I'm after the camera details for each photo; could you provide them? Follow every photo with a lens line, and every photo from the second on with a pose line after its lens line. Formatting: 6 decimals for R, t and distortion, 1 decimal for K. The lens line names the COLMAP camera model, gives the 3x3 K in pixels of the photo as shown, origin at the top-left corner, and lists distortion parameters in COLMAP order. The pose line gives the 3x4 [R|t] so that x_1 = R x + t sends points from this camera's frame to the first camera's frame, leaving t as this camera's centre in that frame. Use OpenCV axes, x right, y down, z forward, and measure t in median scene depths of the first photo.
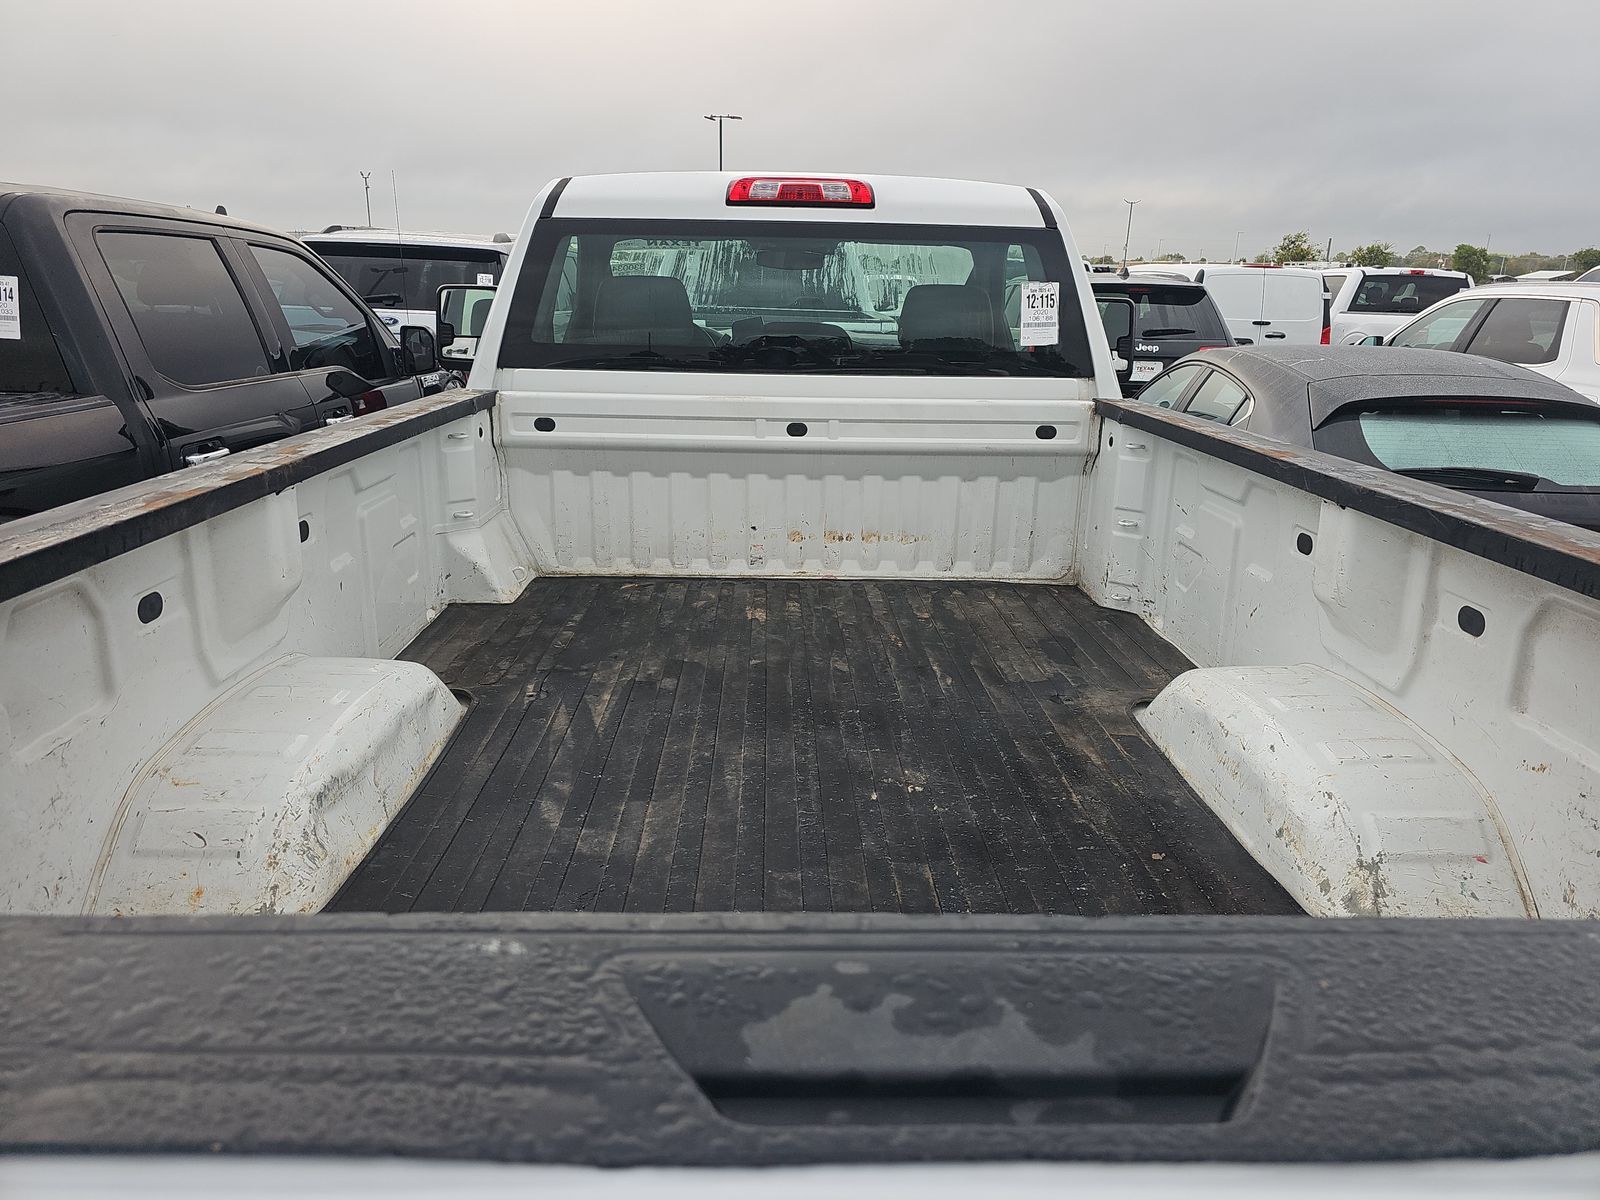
lens RADIAL K [[1059.4, 0, 798.7], [0, 1059.4, 599.1], [0, 0, 1]] dist [0.045952, -0.031631]
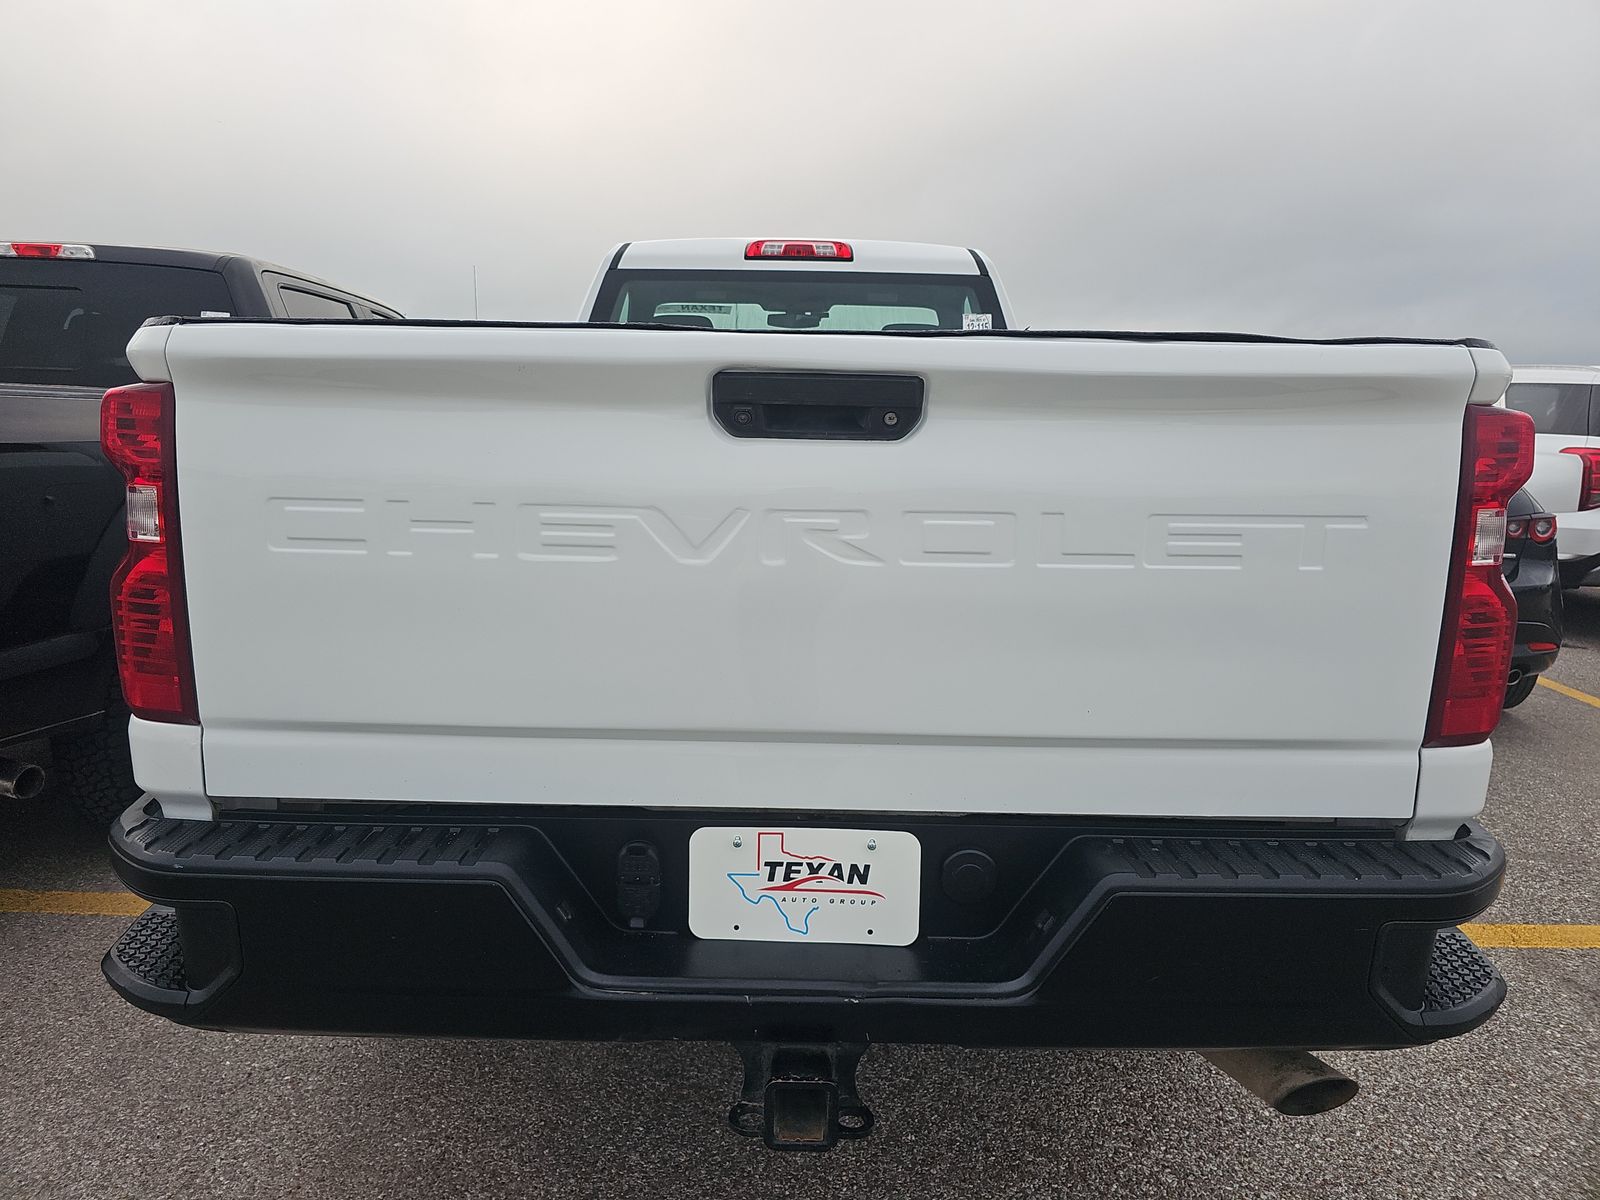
lens RADIAL K [[1059.4, 0, 782.3], [0, 1059.4, 600.6], [0, 0, 1]] dist [0.045952, -0.031631]
pose [[0.999609, 0.003127, -0.027781, 0.019472], [-0.006406, 0.992908, -0.118710, 0.223132], [0.027212, 0.118841, 0.992540, -0.295009]]
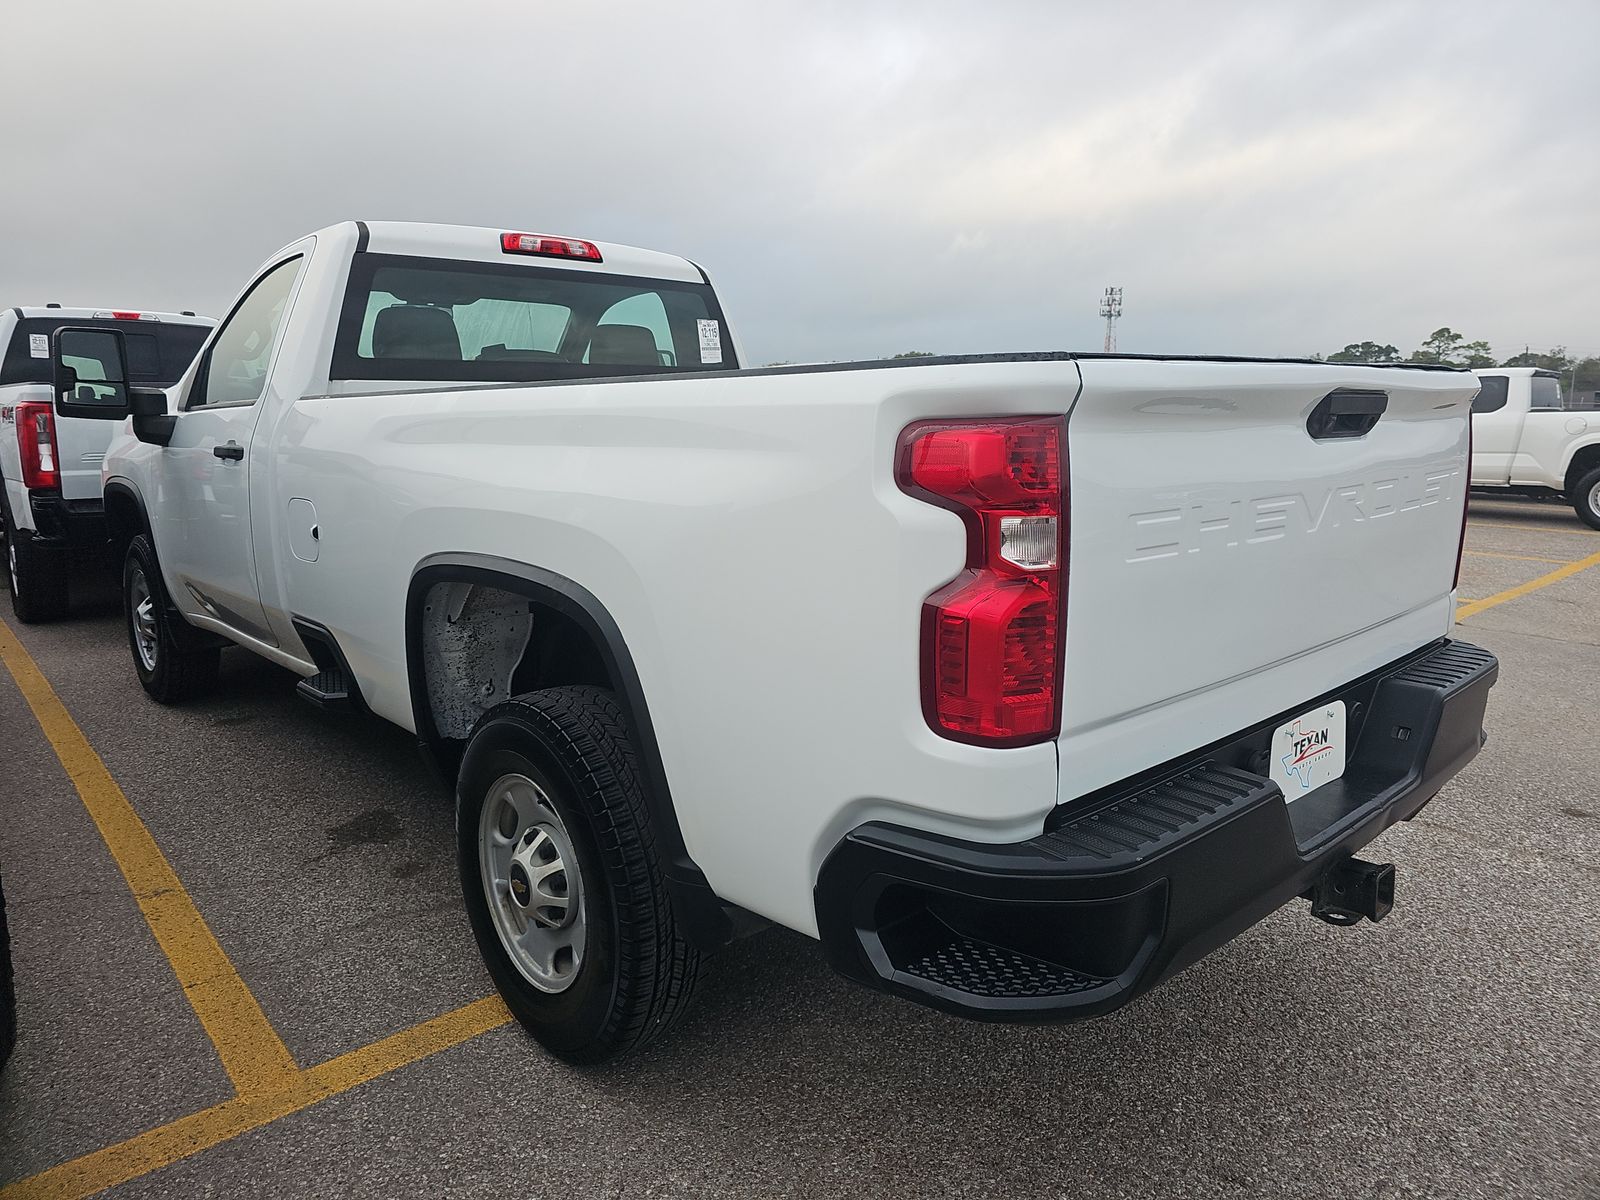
lens RADIAL K [[1059.4, 0, 796.0], [0, 1059.4, 598.6], [0, 0, 1]] dist [0.045952, -0.031631]
pose [[0.751343, -0.142599, 0.644320, -0.683959], [0.209829, 0.977326, -0.028382, 0.144591], [-0.625664, 0.156522, 0.764229, -0.130759]]
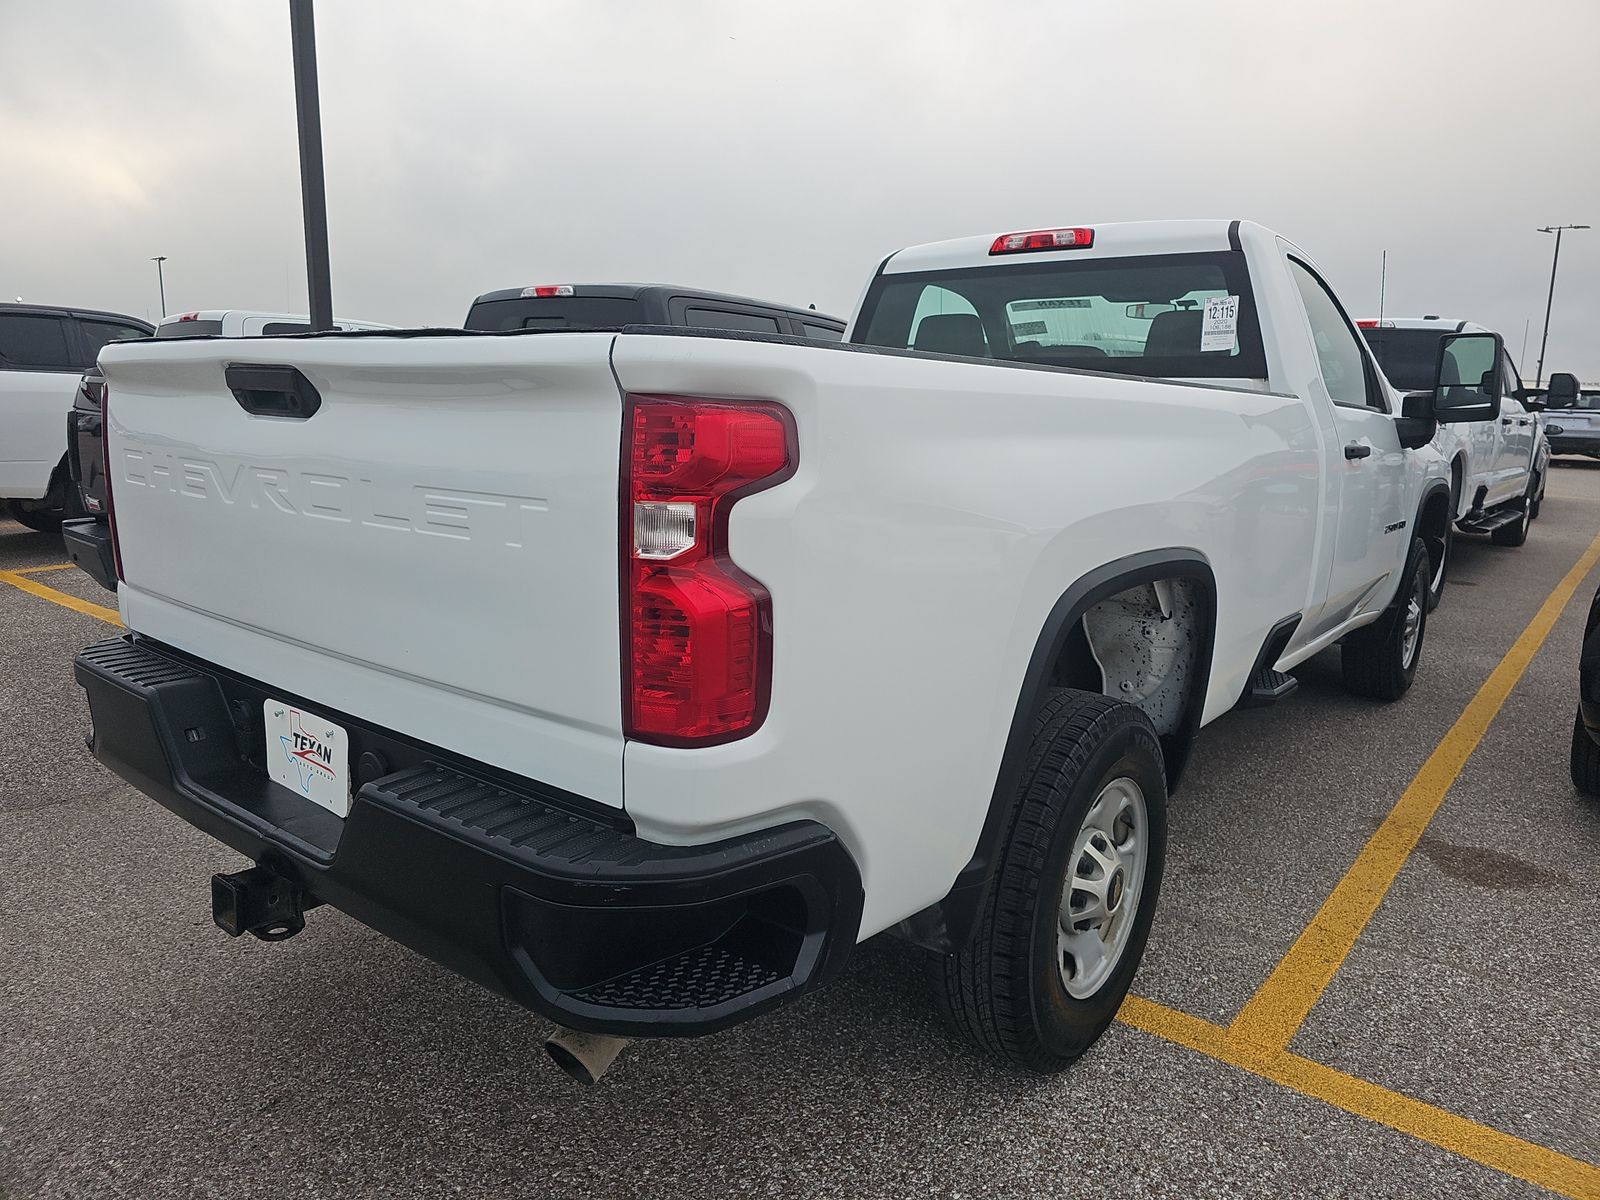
lens RADIAL K [[1059.4, 0, 807.9], [0, 1059.4, 602.0], [0, 0, 1]] dist [0.045952, -0.031631]
pose [[0.768805, 0.119194, -0.628277, 0.659447], [-0.193543, 0.979768, -0.050956, 0.176957], [0.609491, 0.160774, 0.776320, -0.124975]]
